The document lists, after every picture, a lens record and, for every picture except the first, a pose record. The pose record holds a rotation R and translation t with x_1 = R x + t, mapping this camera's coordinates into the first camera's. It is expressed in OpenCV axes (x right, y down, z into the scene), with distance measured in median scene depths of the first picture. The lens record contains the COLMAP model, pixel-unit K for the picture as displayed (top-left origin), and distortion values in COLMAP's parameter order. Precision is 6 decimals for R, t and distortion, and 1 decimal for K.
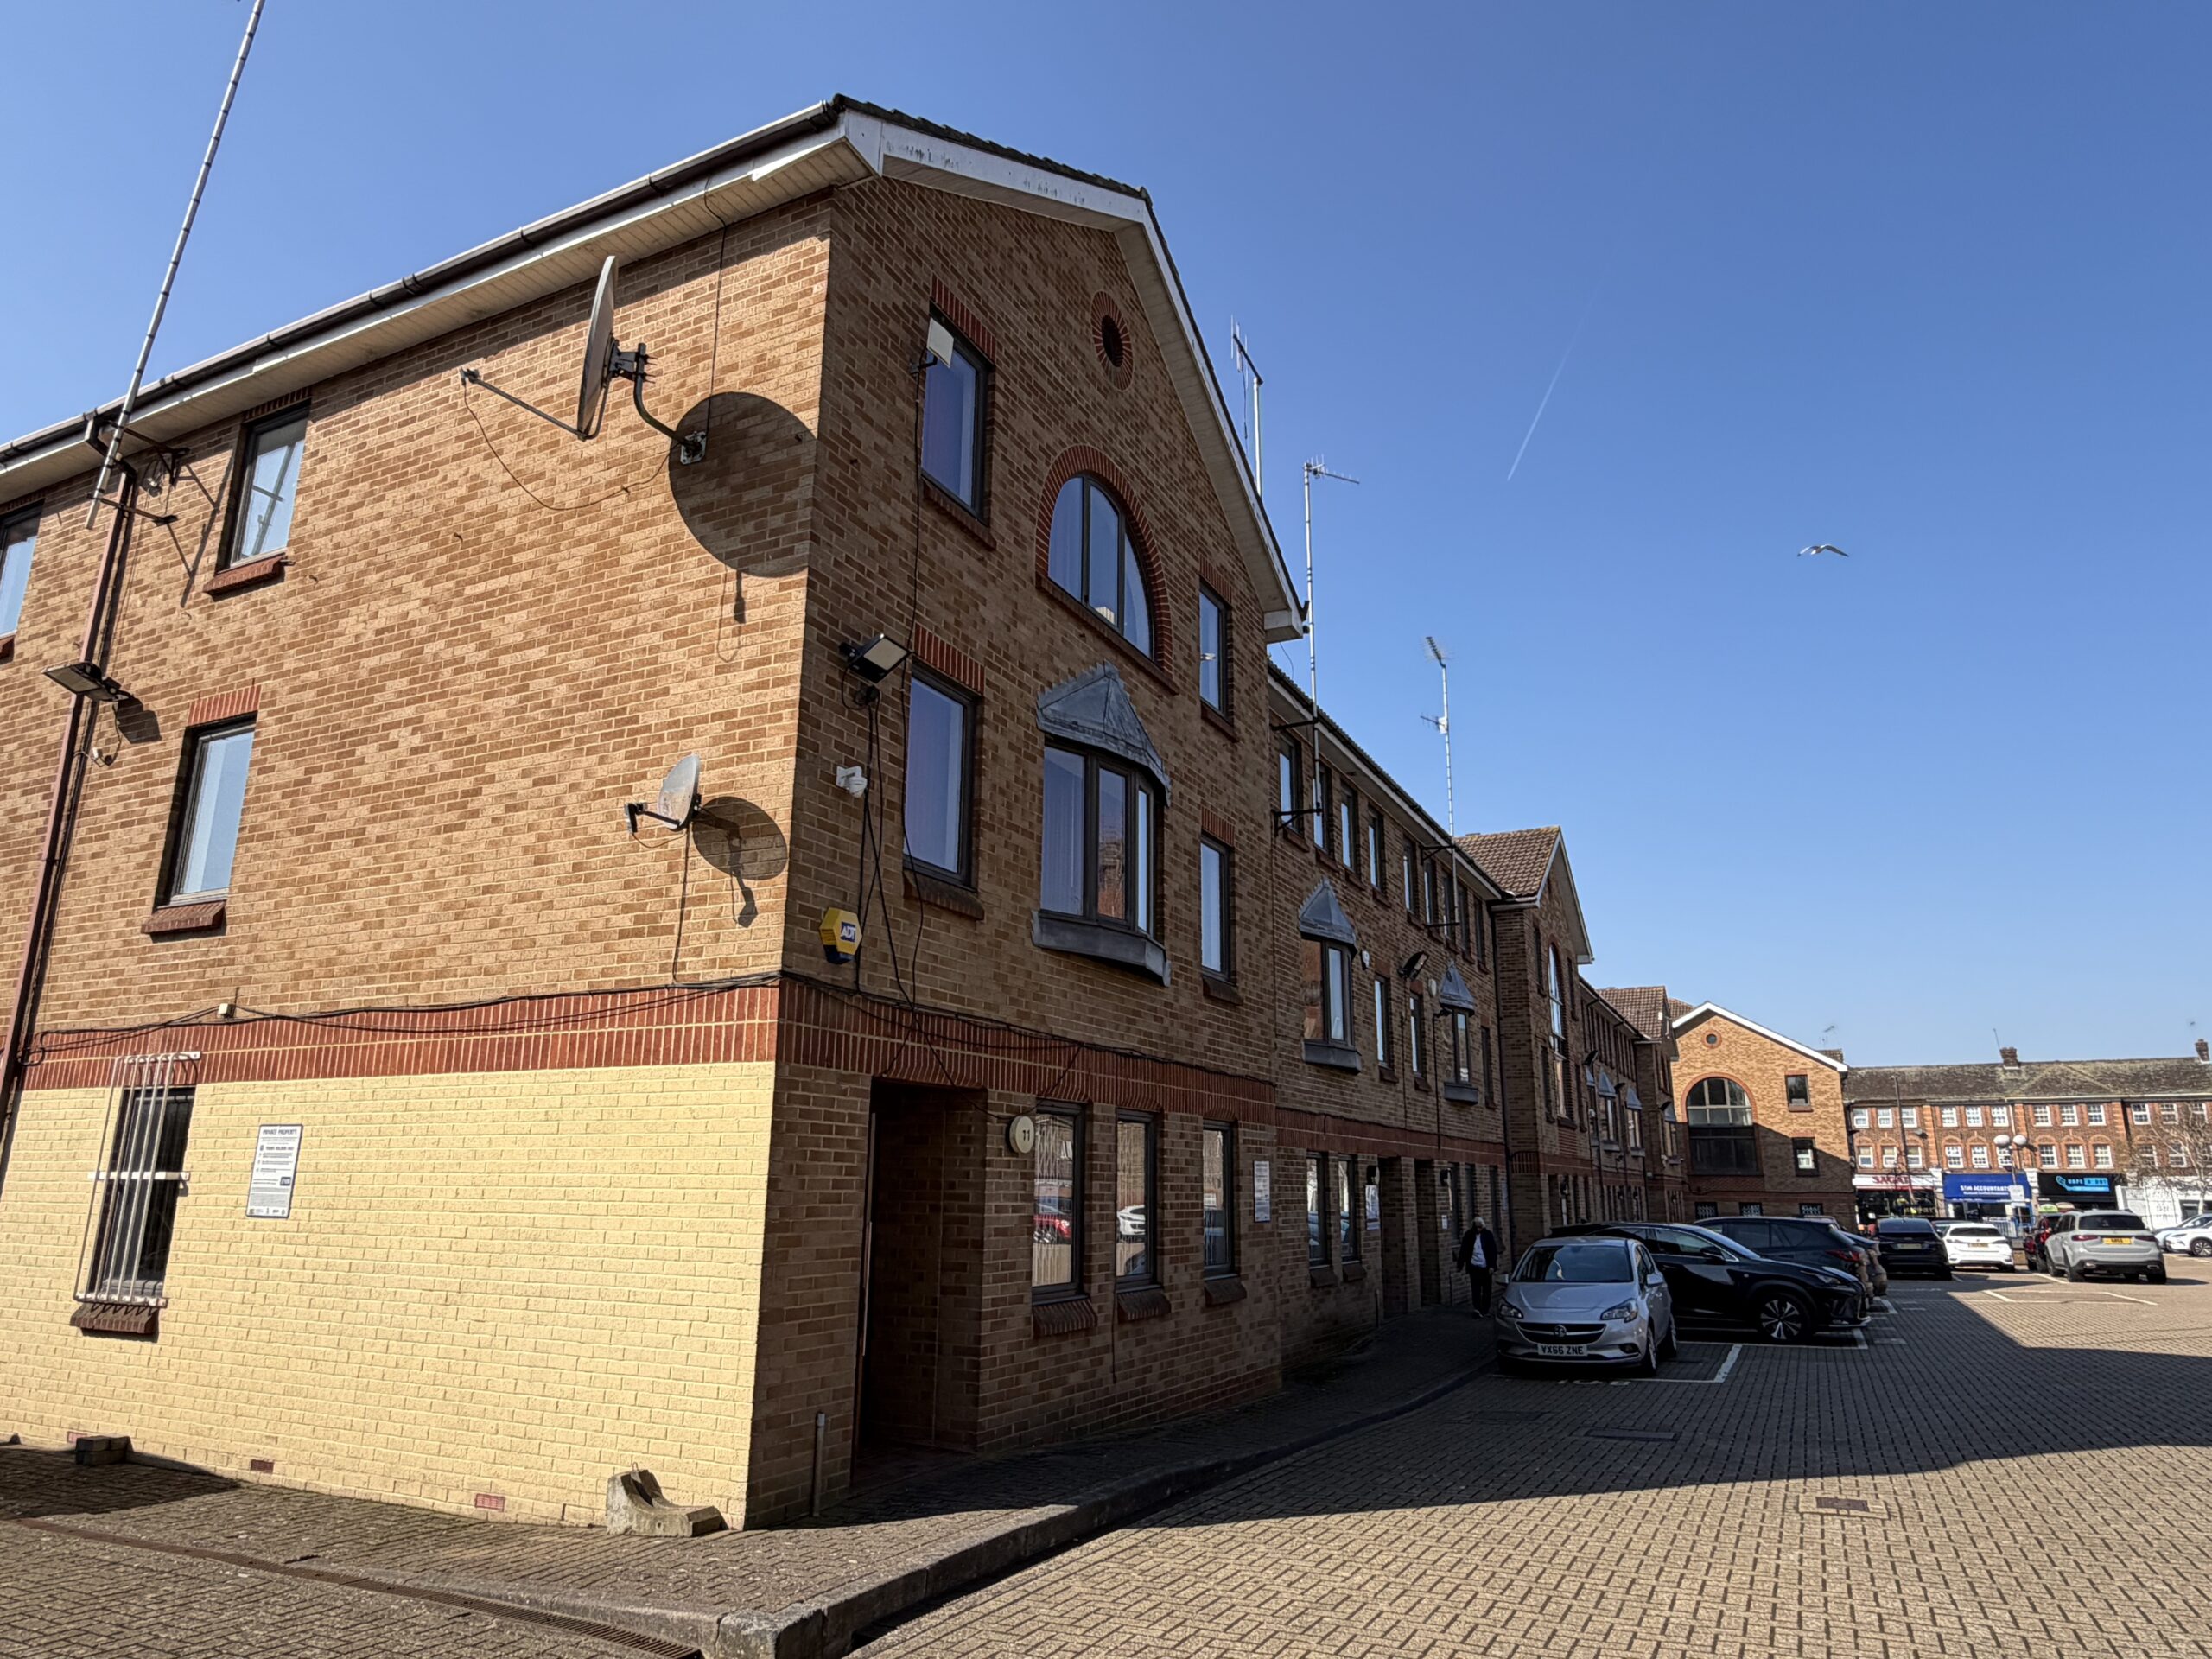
lens RADIAL K [[1374.7, 0, 1099.1], [0, 1374.7, 839.4], [0, 0, 1]] dist [0.001715, 0.000041]
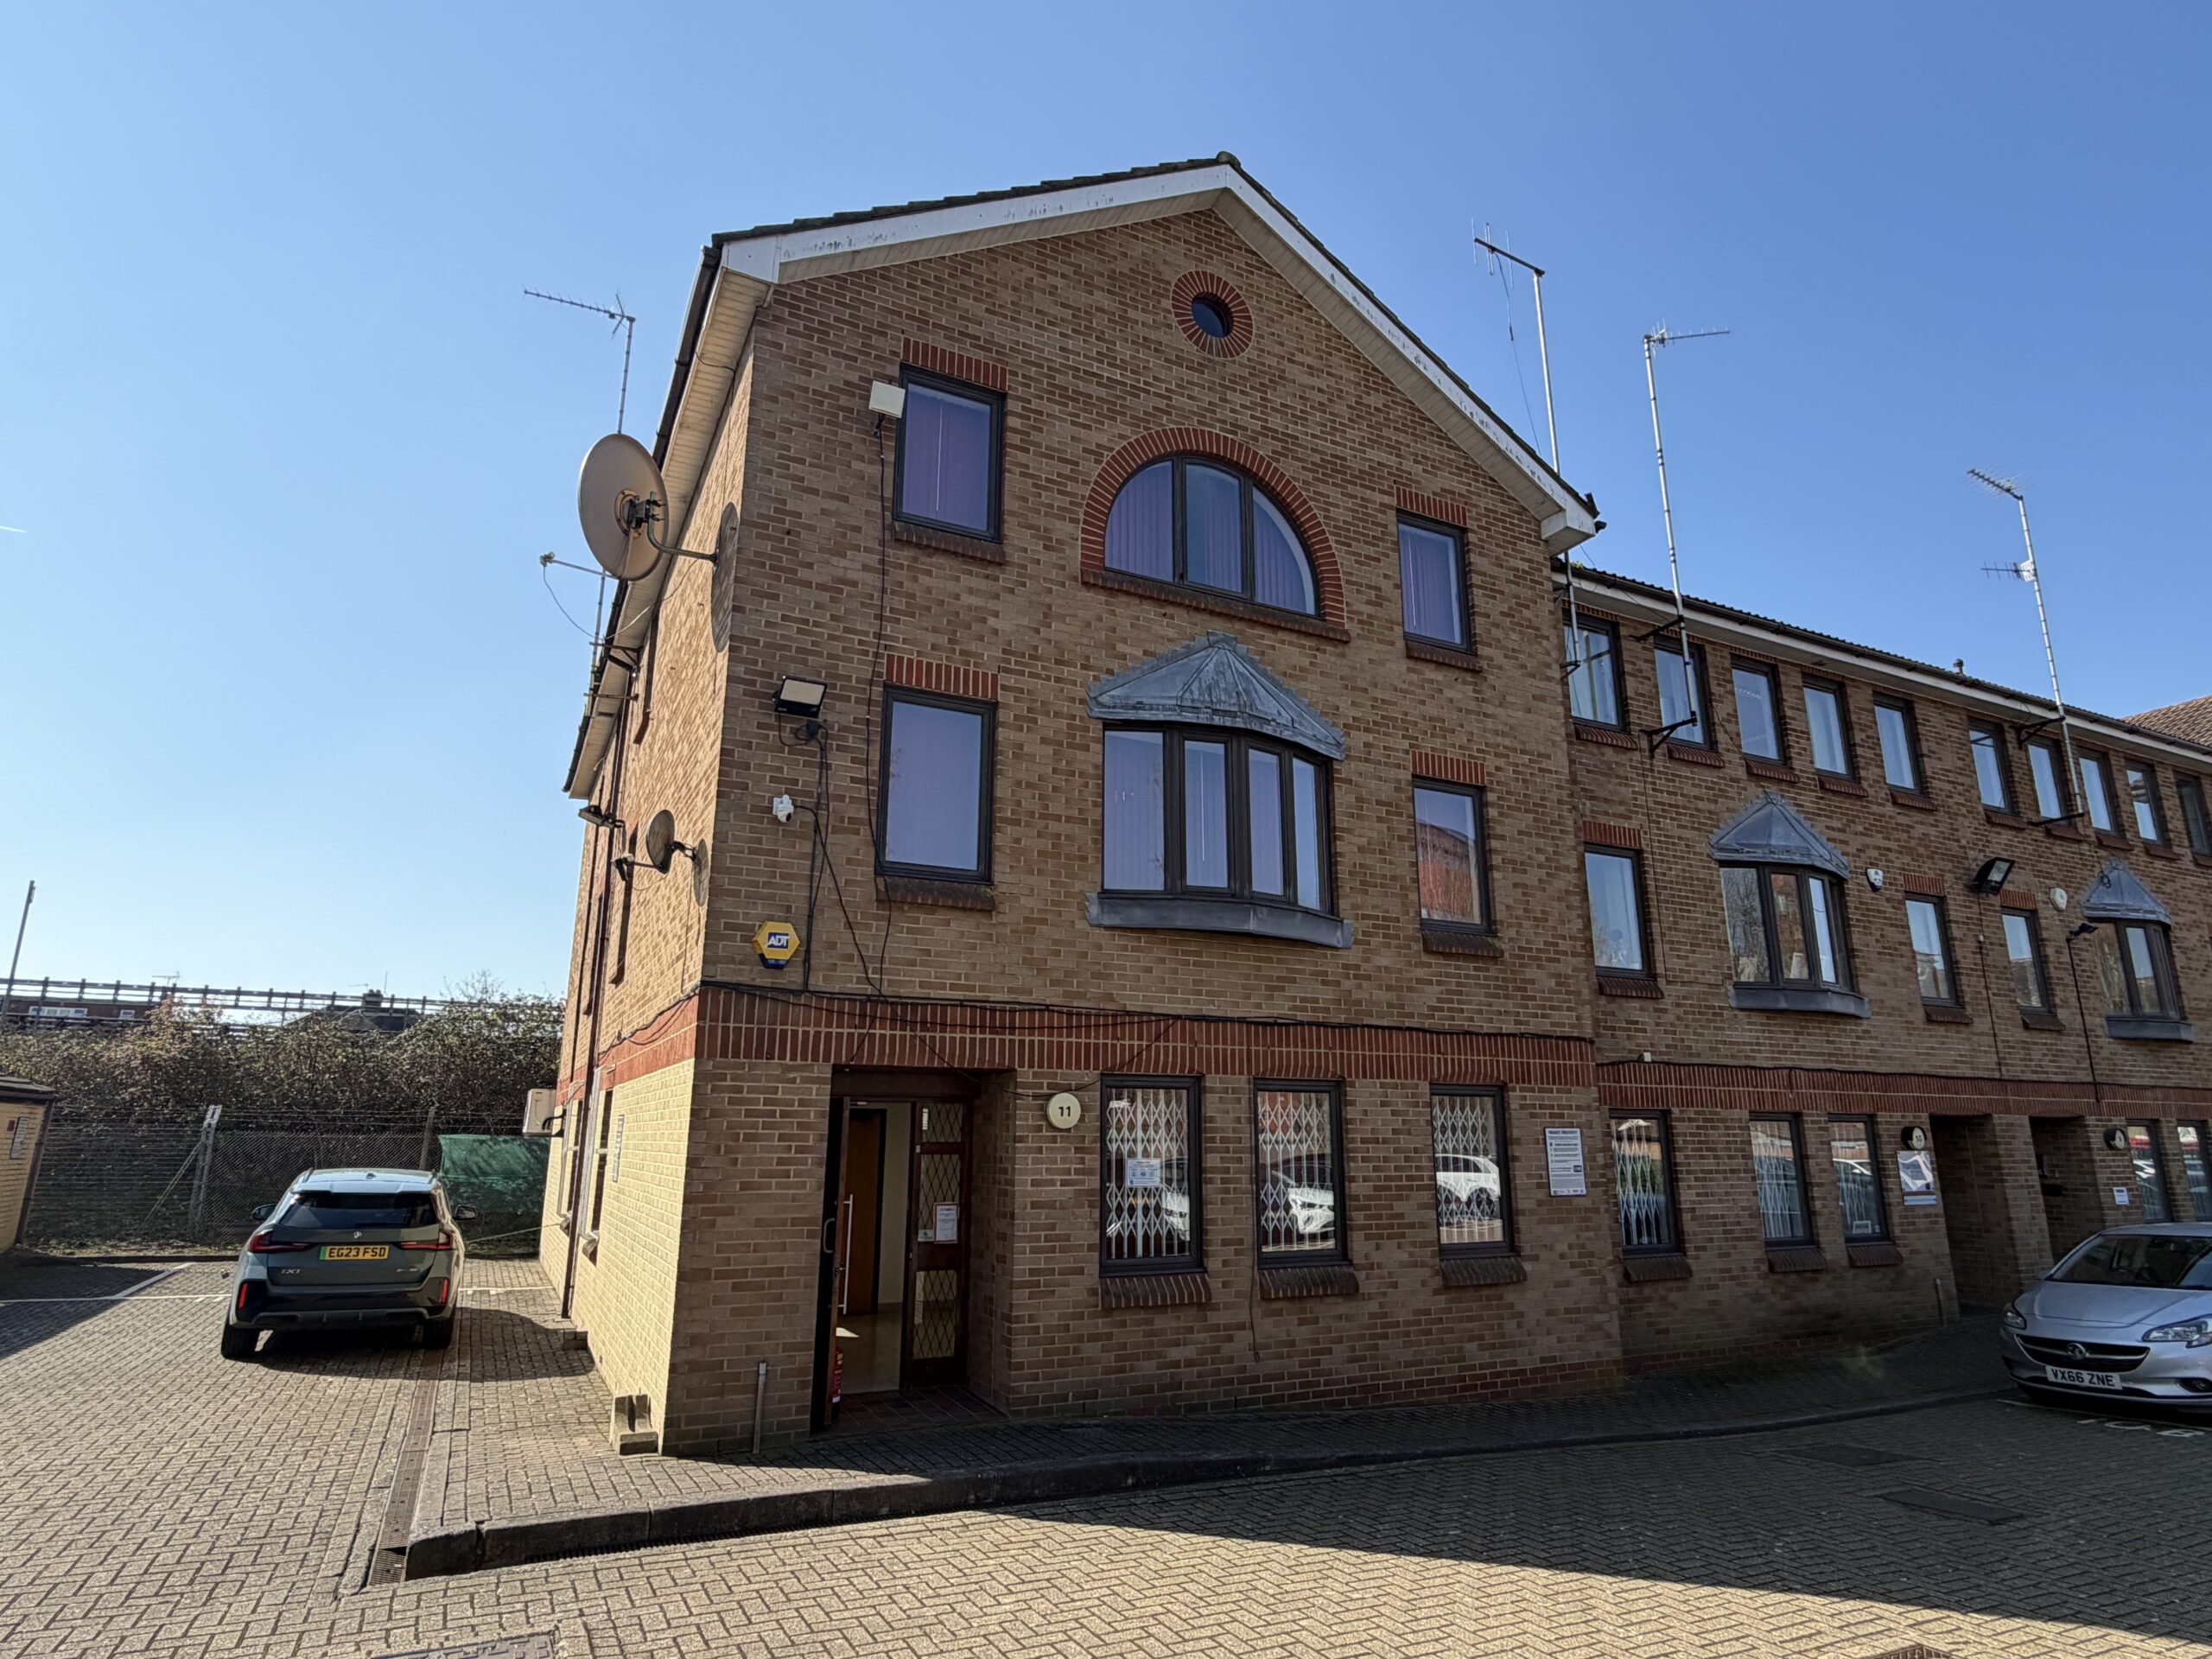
lens RADIAL K [[1212.4, 0, 1099.2], [0, 1212.4, 835.9], [0, 0, 1]] dist [0.000358, 0.000392]
pose [[0.801707, -0.151088, -0.578306, 0.462933], [0.149909, 0.987427, -0.050155, 0.053094], [0.578612, -0.046483, 0.814277, 0.248330]]
